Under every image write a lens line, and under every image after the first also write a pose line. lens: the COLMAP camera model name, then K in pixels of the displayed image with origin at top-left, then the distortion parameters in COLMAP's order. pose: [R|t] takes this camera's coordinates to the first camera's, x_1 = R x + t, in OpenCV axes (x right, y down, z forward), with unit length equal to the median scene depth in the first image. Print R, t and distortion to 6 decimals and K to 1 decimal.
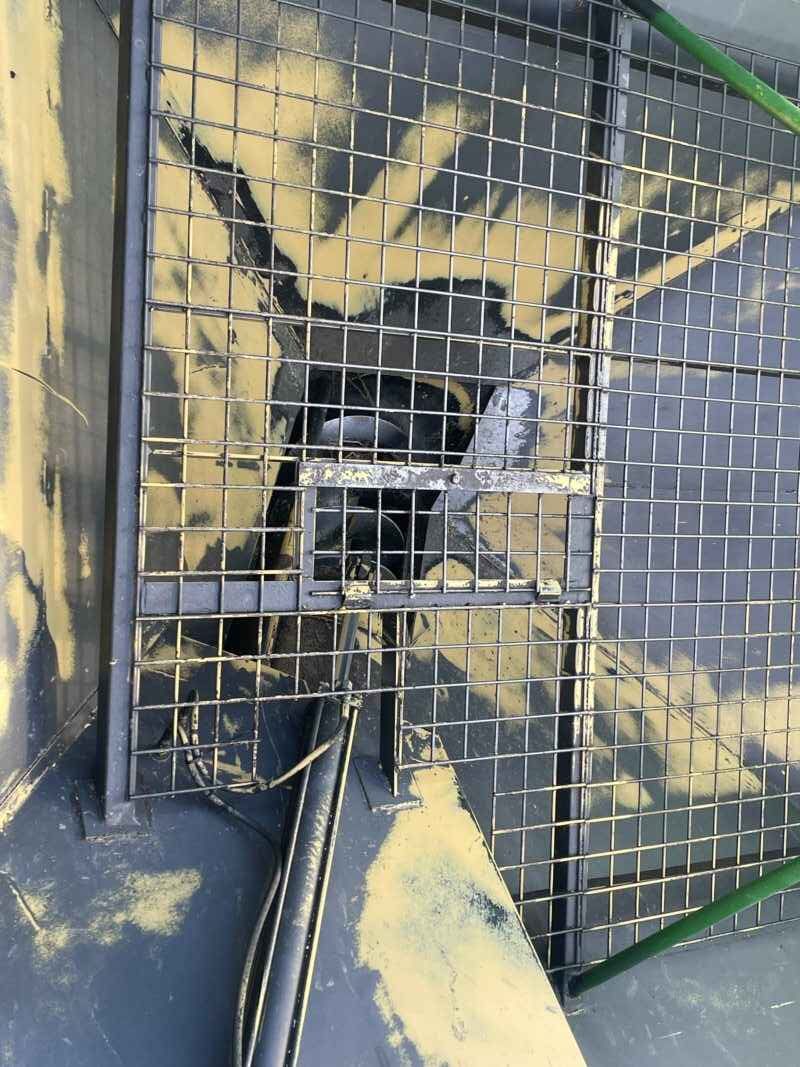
lens RADIAL K [[1283.8, 0, 400.0], [0, 1283.8, 533.5], [0, 0, 1]] dist [0.031704, 0.008503]
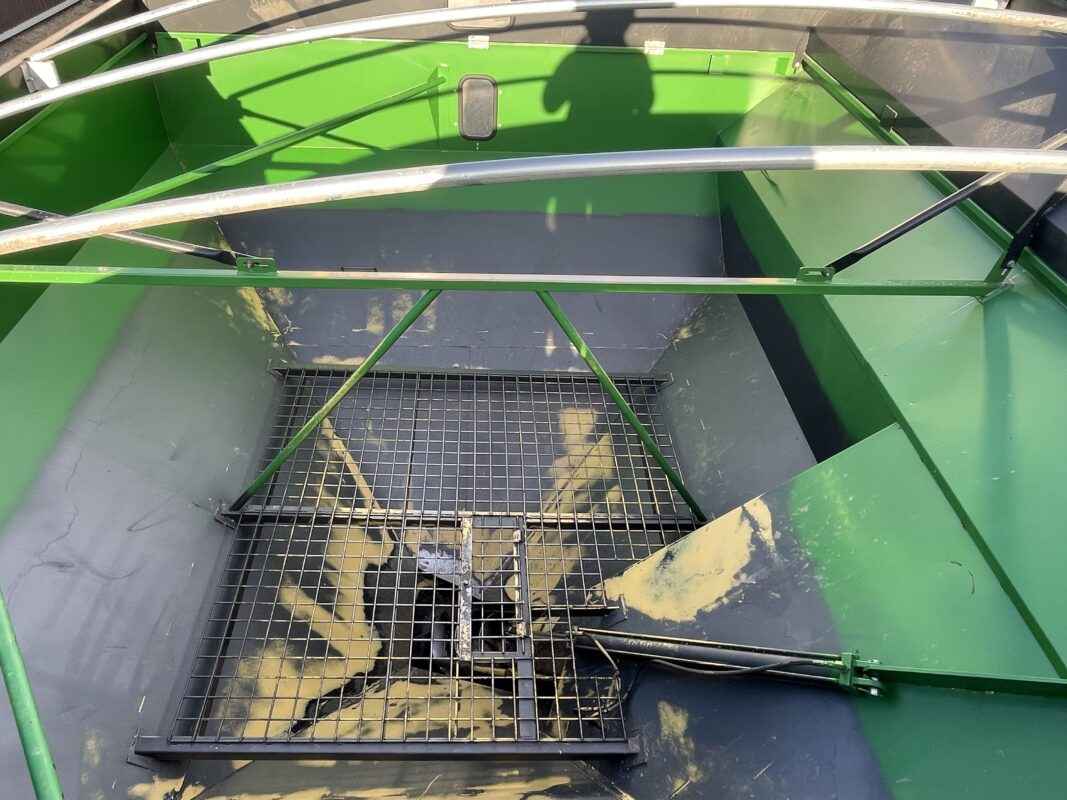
lens RADIAL K [[738.2, 0, 507.1], [0, 738.2, 399.2], [0, 0, 1]] dist [0.075865, 0.000162]
pose [[-0.030241, -0.951924, 0.304838, -0.041999], [0.999354, -0.022866, 0.027733, -0.002694], [-0.019429, 0.305480, 0.952000, -0.233603]]
